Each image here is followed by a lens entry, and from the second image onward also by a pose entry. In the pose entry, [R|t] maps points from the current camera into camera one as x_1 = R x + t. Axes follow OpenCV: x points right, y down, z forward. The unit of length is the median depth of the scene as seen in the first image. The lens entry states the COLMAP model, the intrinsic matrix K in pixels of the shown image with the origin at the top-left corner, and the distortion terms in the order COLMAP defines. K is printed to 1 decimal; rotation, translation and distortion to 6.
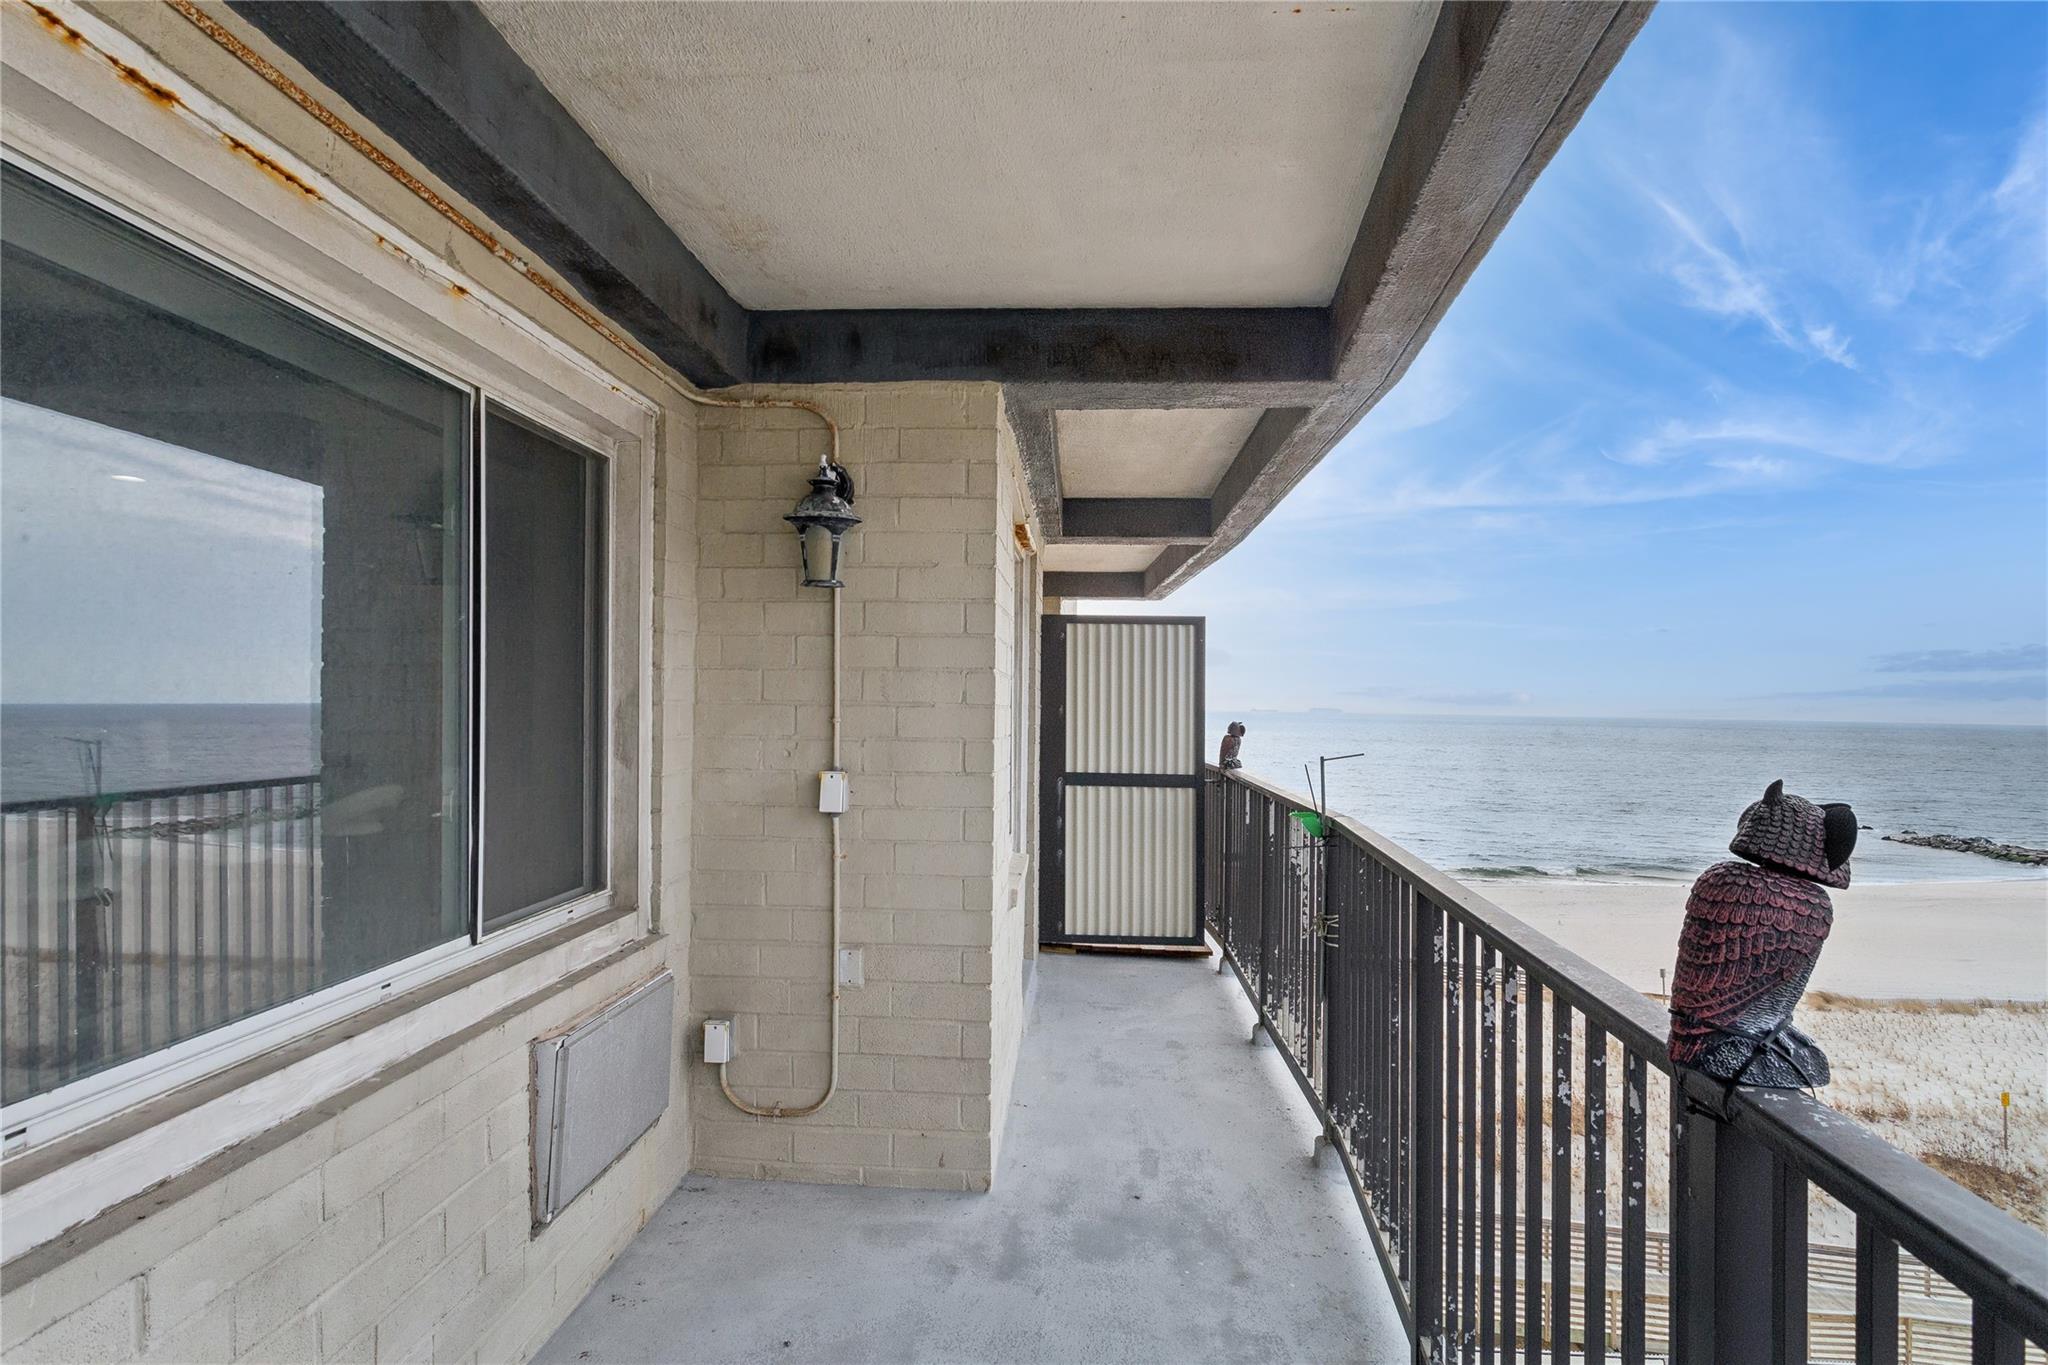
lens RADIAL K [[1086.0, 0, 1098.5], [0, 1086.0, 701.7], [0, 0, 1]] dist [-0.002748, 0.001997]
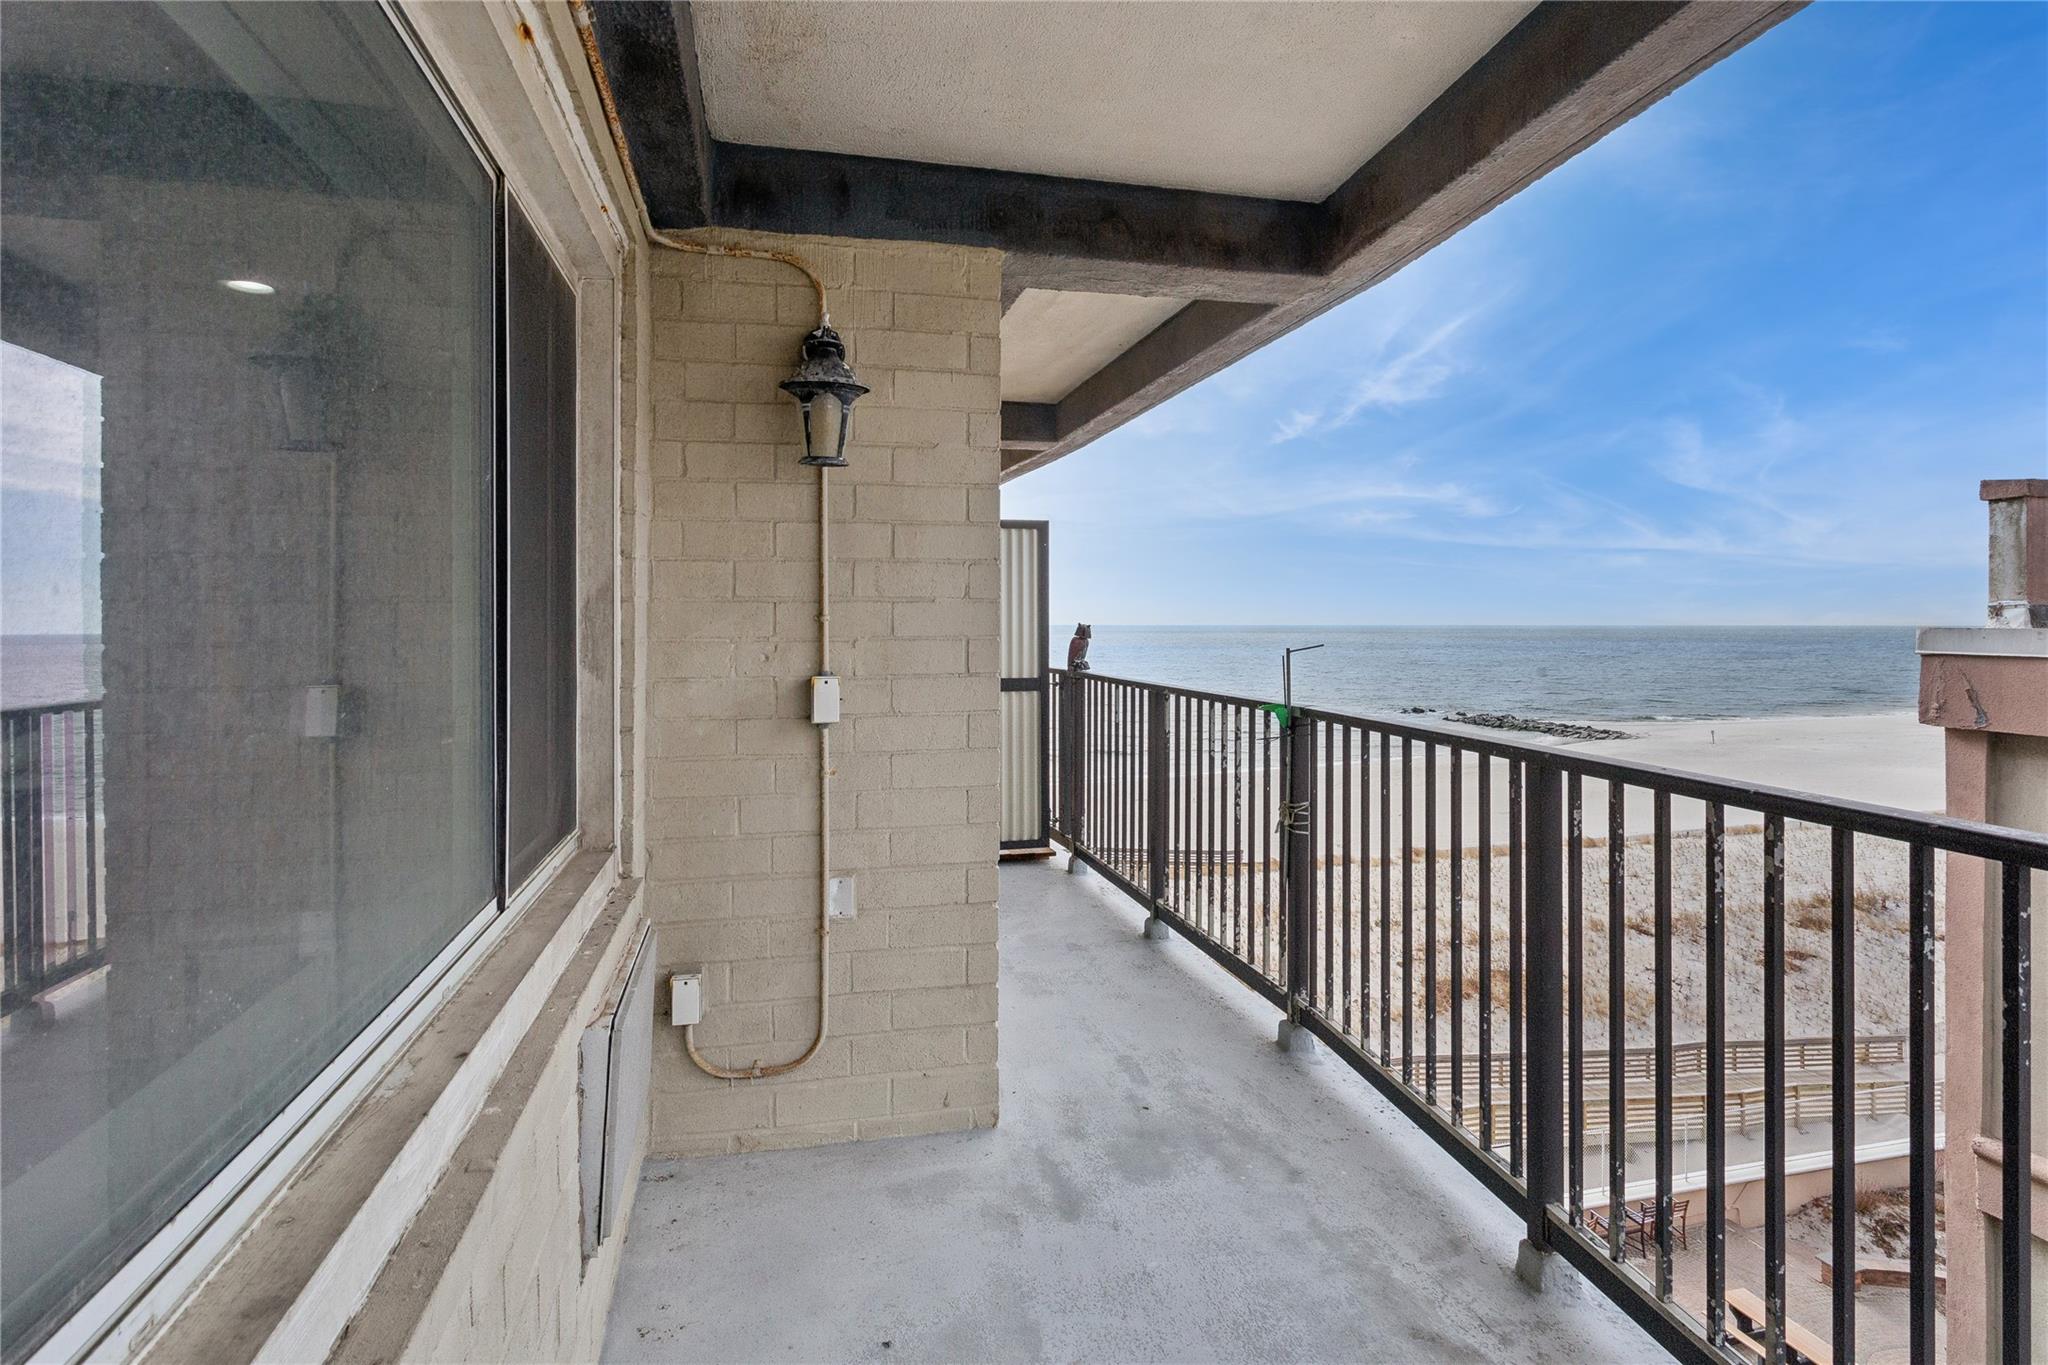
lens RADIAL K [[1026.0, 0, 1044.1], [0, 1026.0, 619.5], [0, 0, 1]] dist [-0.000872, 0.000620]
pose [[0.956999, -0.013591, 0.289773, -0.311391], [0.012897, 0.999908, 0.004305, 0.016632], [-0.289805, -0.000383, 0.957086, 0.152724]]
